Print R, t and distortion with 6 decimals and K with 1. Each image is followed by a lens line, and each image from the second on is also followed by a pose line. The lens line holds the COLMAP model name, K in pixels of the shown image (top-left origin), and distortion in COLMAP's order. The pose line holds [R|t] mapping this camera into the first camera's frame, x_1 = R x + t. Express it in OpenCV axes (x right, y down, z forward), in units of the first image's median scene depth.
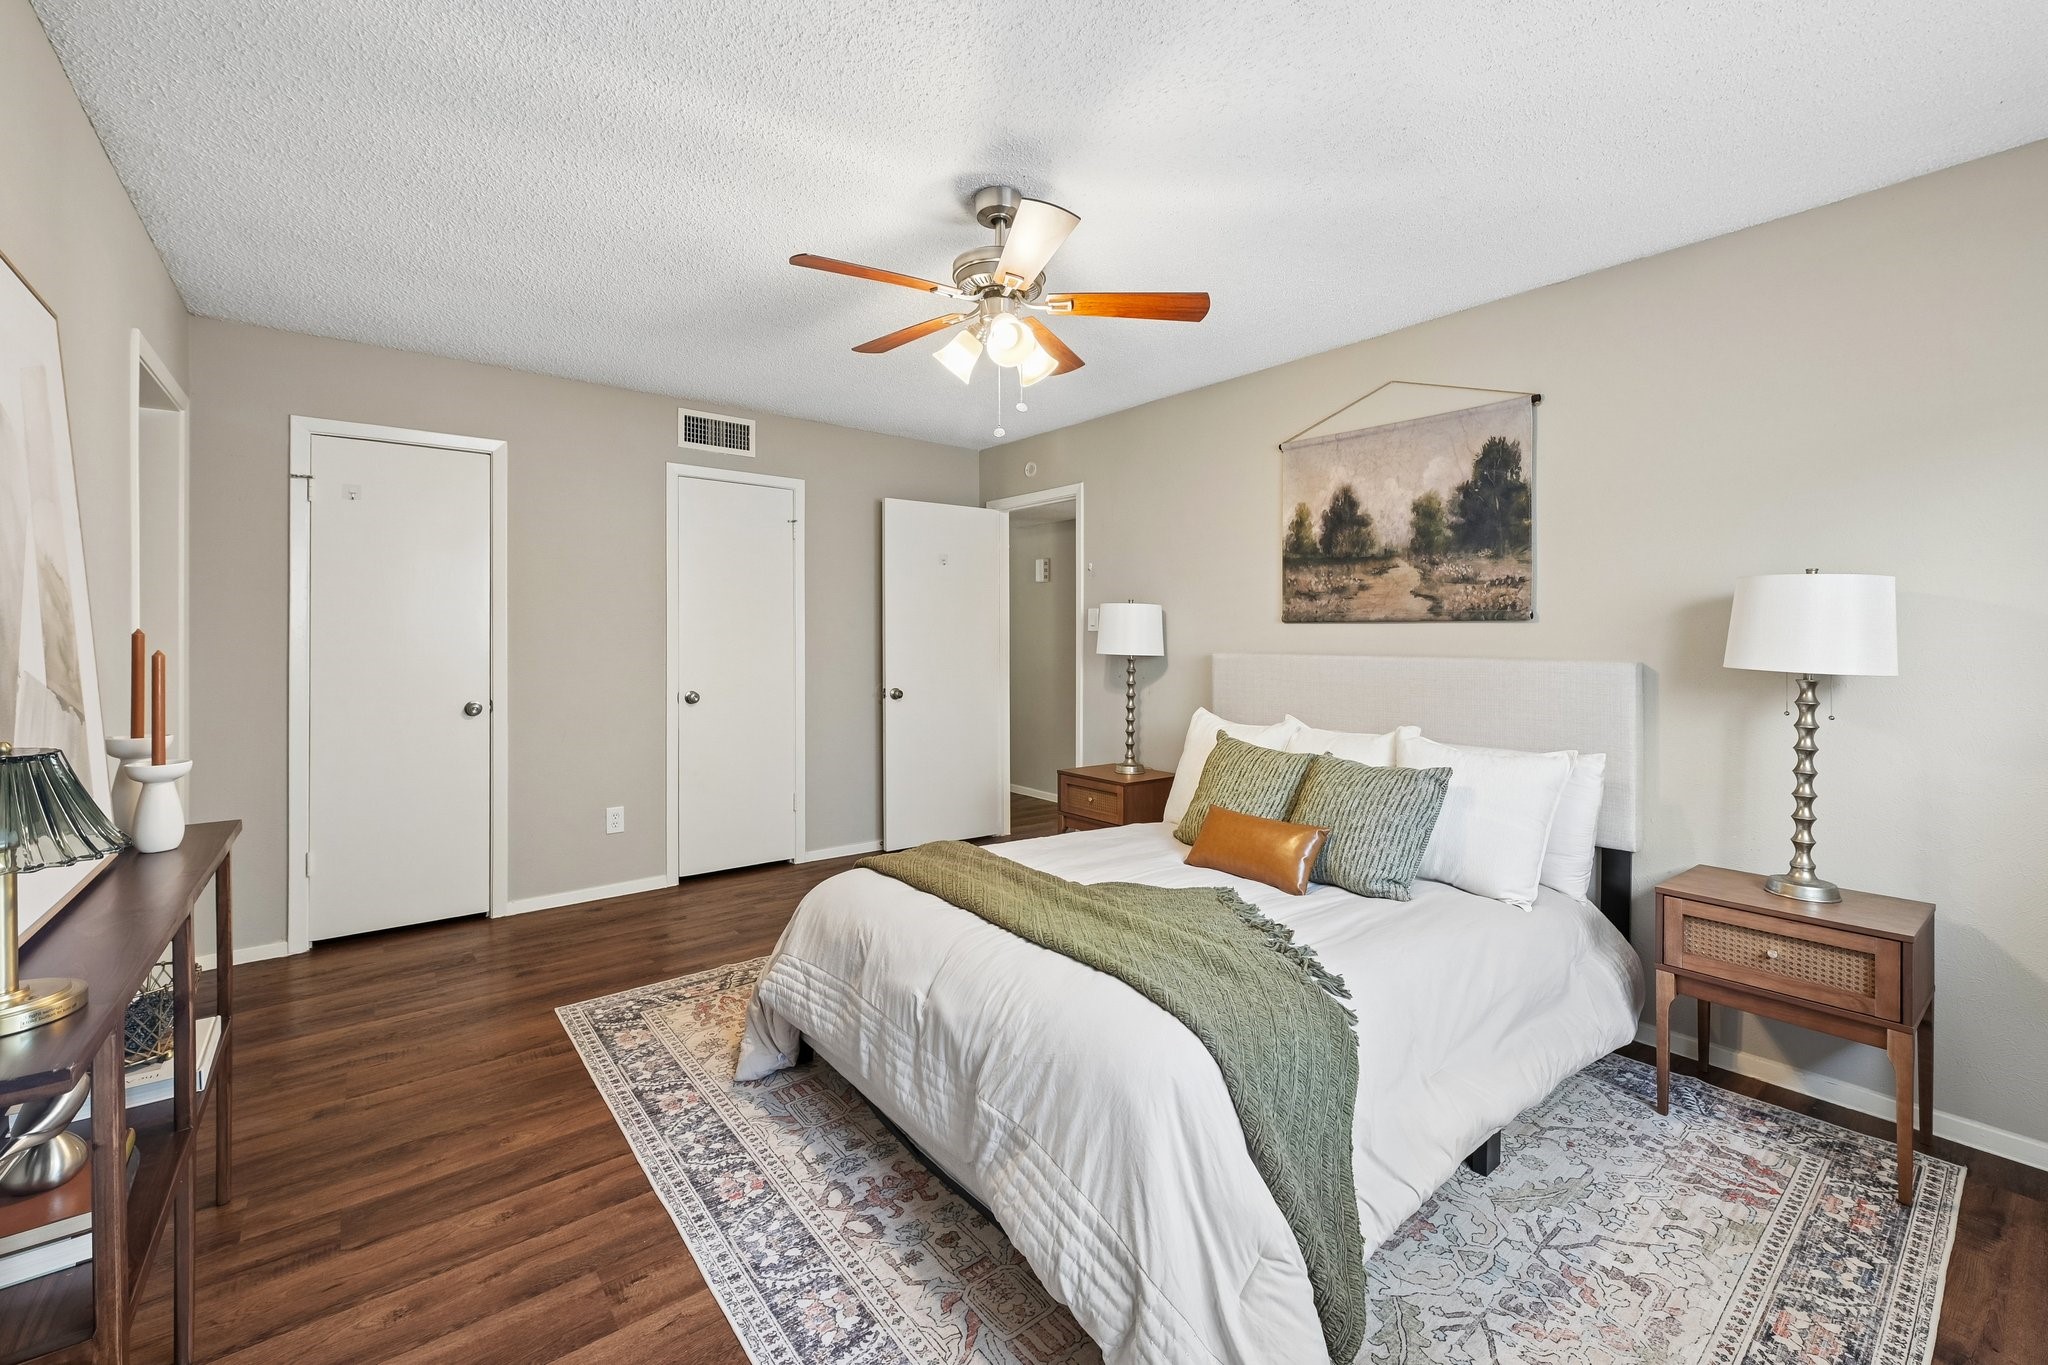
lens RADIAL K [[839.7, 0, 1021.7], [0, 839.7, 643.0], [0, 0, 1]] dist [-0.000562, -0.000107]
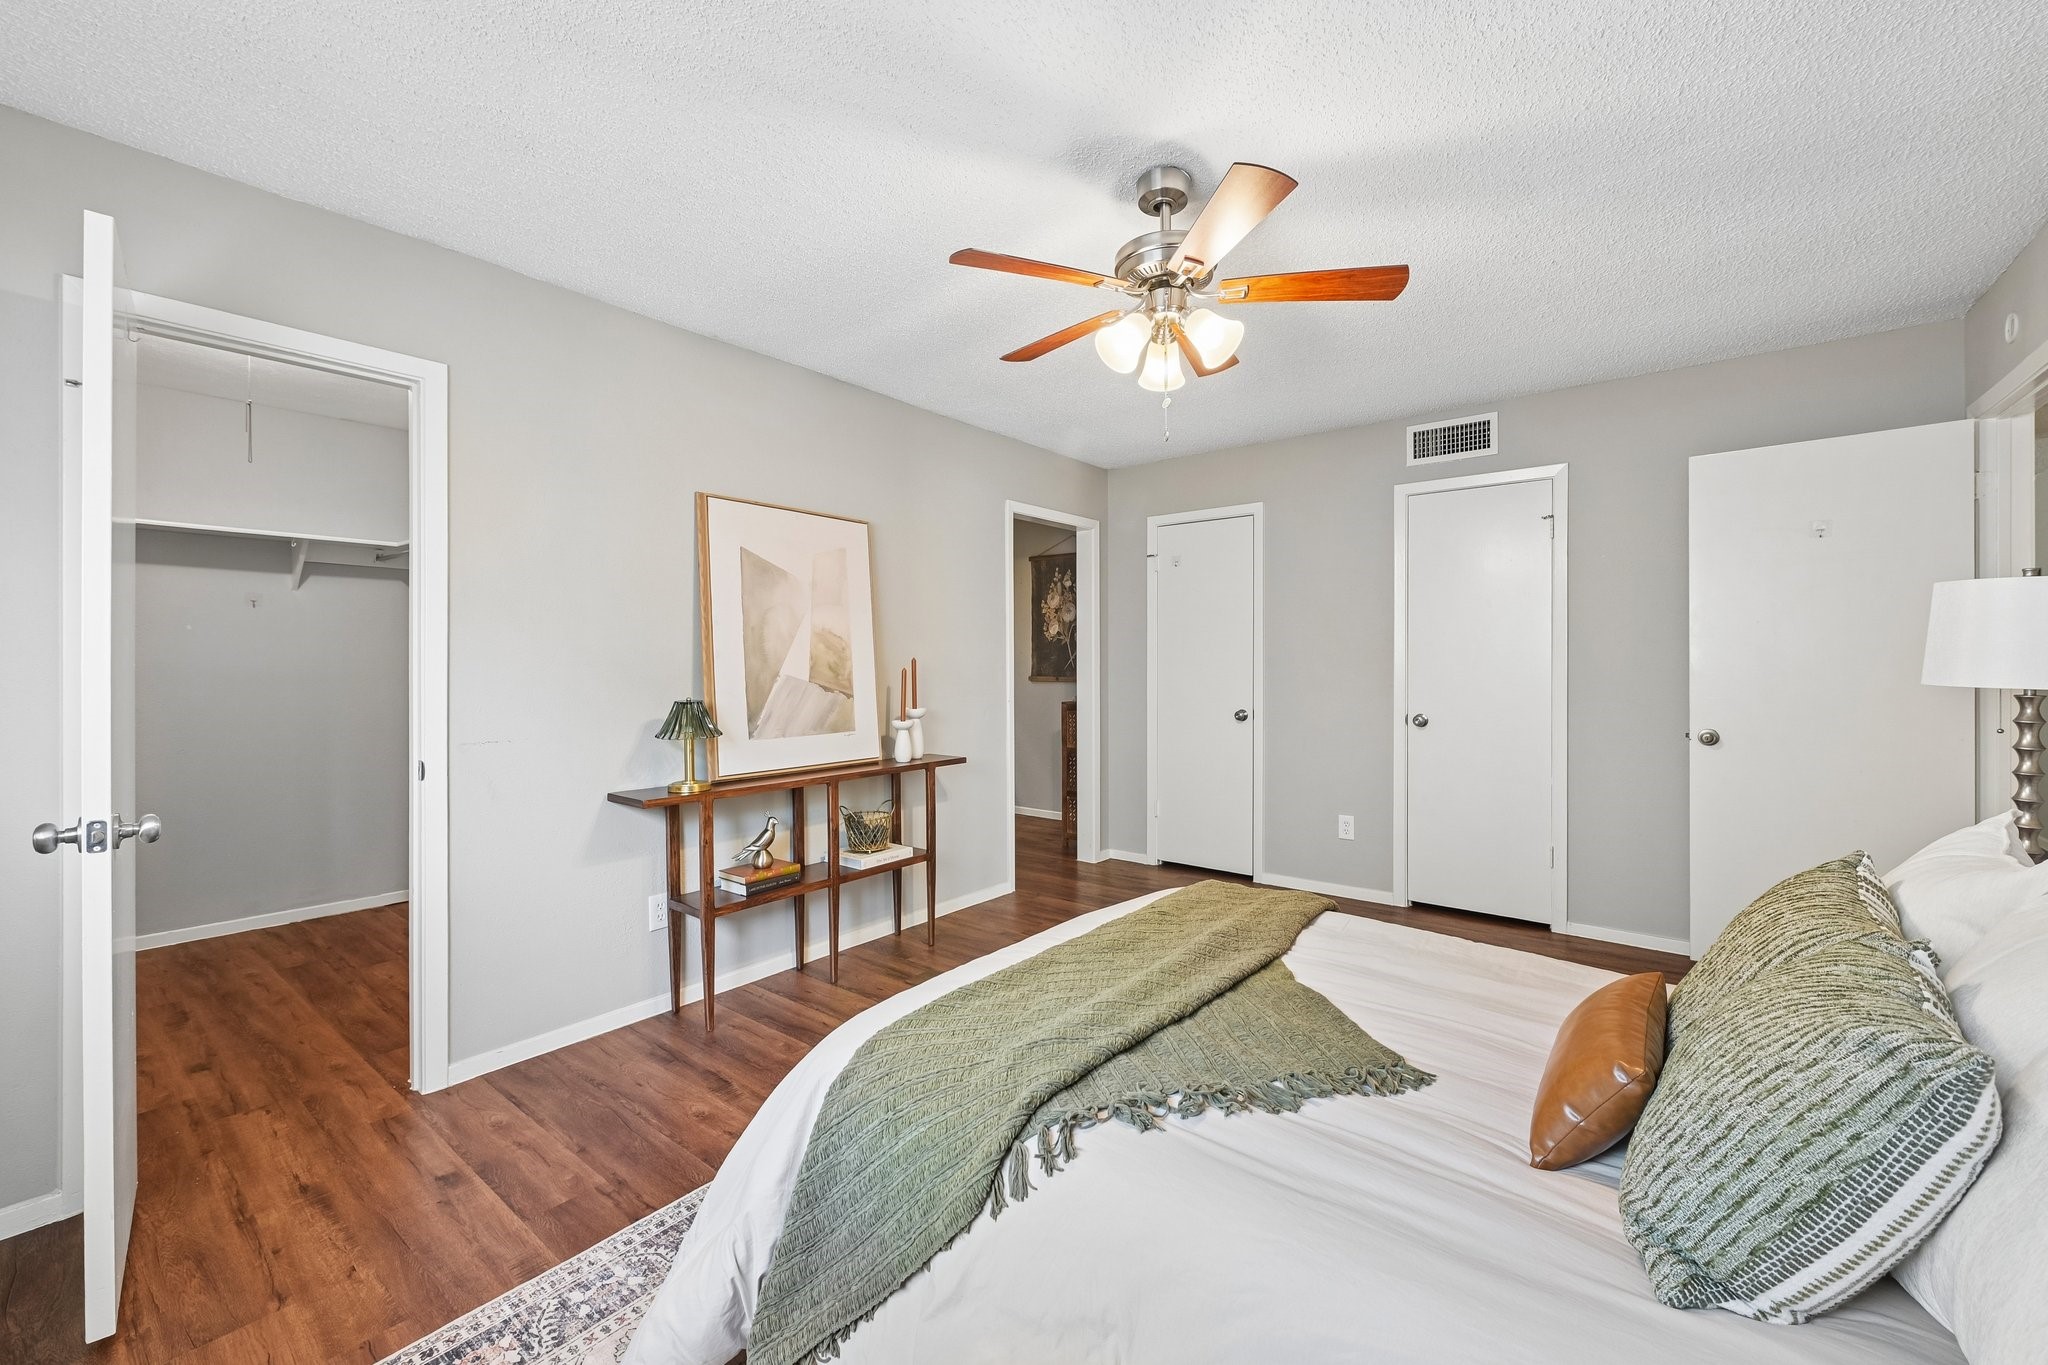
lens RADIAL K [[823.1, 0, 1028.8], [0, 823.1, 676.6], [0, 0, 1]] dist [0.000389, 0.000115]
pose [[0.234065, 0.014113, -0.972118, 0.585196], [0.000374, 0.999893, 0.014606, -0.000228], [0.972221, -0.003783, 0.234035, 0.454021]]
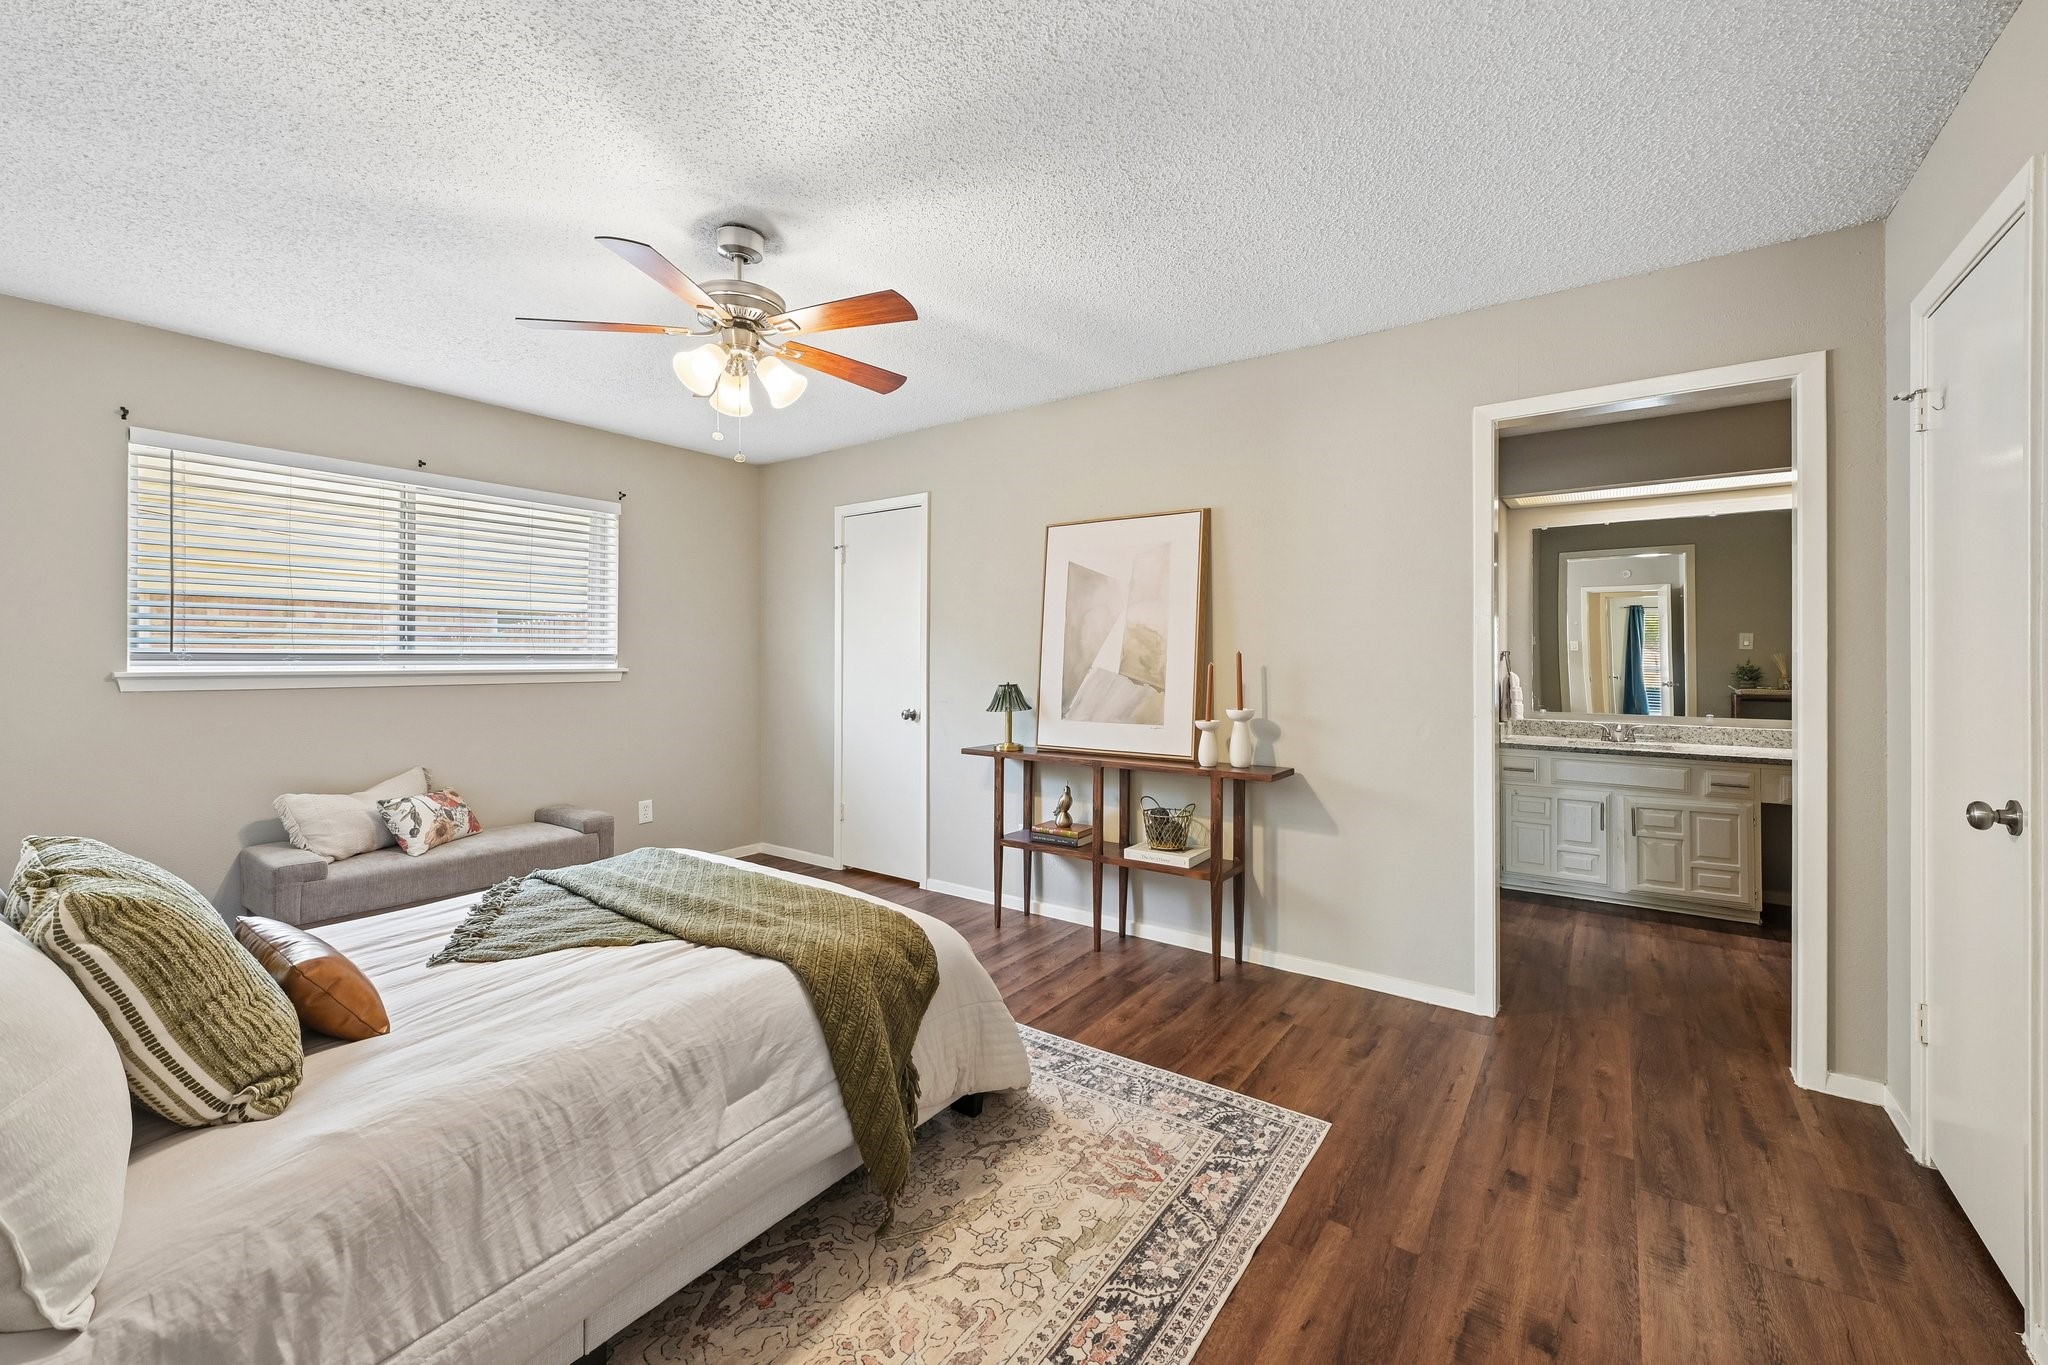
lens RADIAL K [[824.9, 0, 1039.6], [0, 824.9, 652.8], [0, 0, 1]] dist [-0.015140, 0.000046]
pose [[-0.960284, -0.008813, -0.278885, -0.068791], [-0.005845, 0.999917, -0.011470, 0.005706], [0.278963, -0.009384, -0.960256, 1.485894]]
